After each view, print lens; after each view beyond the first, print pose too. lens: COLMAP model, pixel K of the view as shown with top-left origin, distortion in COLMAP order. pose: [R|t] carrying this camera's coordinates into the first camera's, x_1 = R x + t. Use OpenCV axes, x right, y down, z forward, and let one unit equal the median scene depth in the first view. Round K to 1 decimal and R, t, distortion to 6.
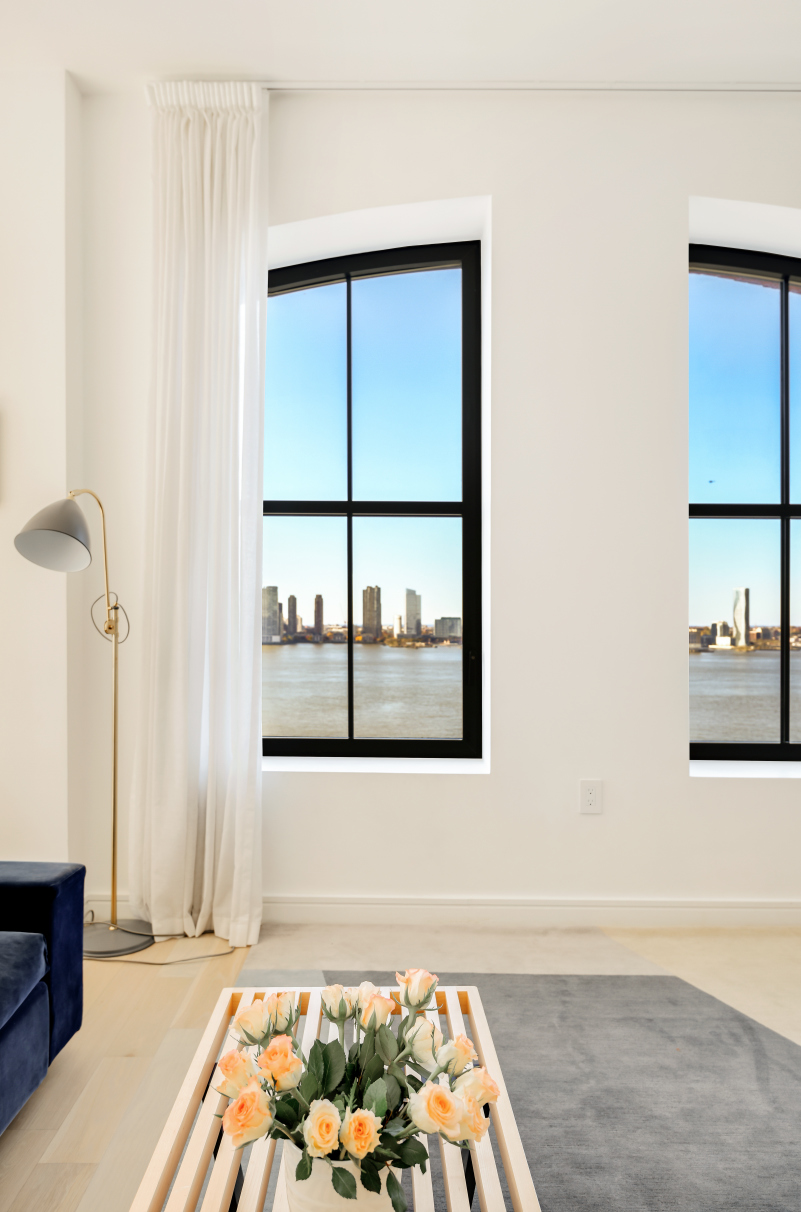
lens RADIAL K [[760.1, 0, 432.0], [0, 760.1, 642.1], [0, 0, 1]] dist [0.010635, -0.003644]
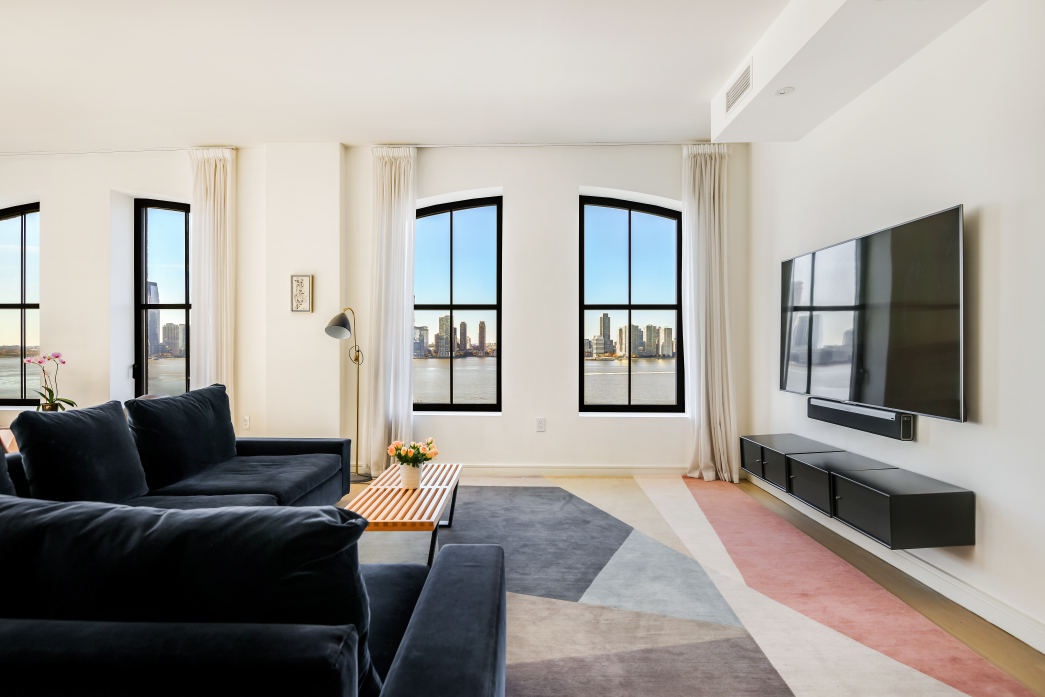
lens RADIAL K [[557.2, 0, 526.7], [0, 557.2, 339.5], [0, 0, 1]] dist [-0.007988, -0.003920]
pose [[0.997623, -0.007728, -0.068476, 0.261979], [0.005757, 0.999565, -0.028935, -0.022765], [0.068670, 0.028472, 0.997233, -0.773701]]
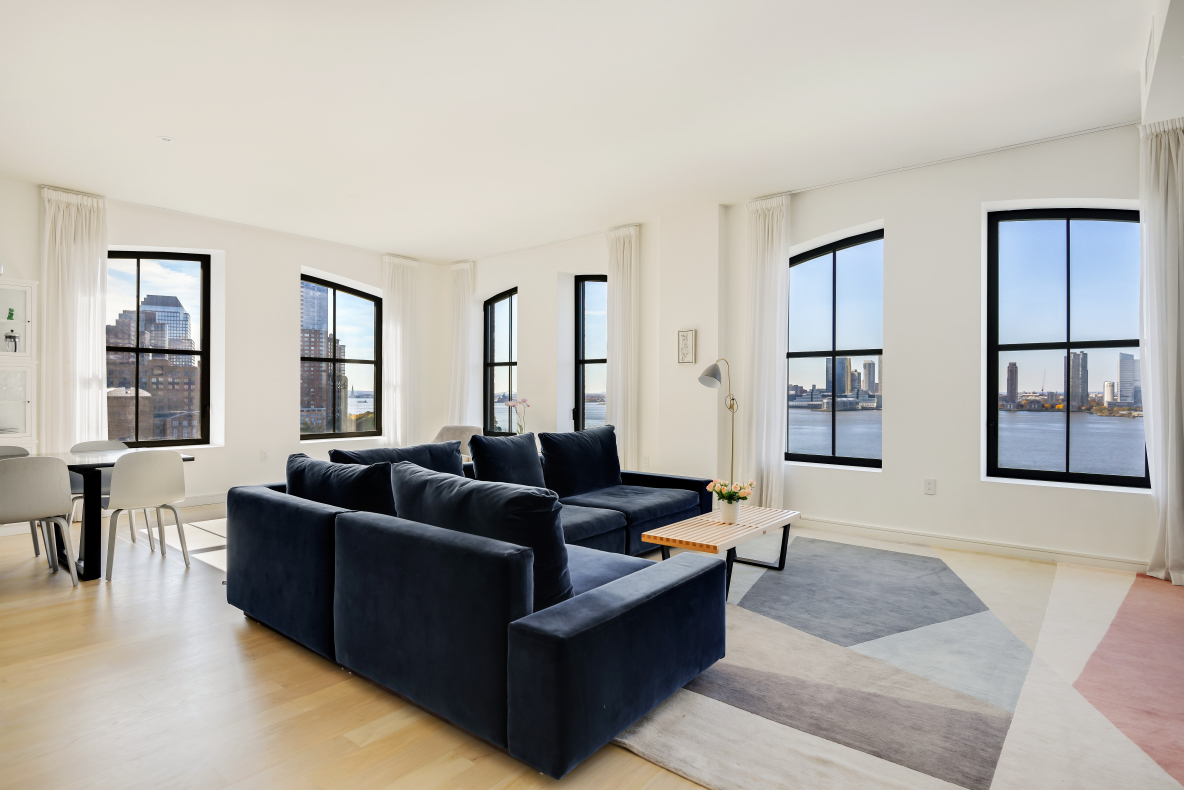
lens RADIAL K [[631.3, 0, 589.3], [0, 631.3, 373.8], [0, 0, 1]] dist [-0.007988, -0.003920]
pose [[0.736273, -0.024791, -0.676230, 0.662211], [-0.011492, 0.998726, -0.049126, -0.016829], [0.676587, 0.043941, 0.735051, -0.916176]]
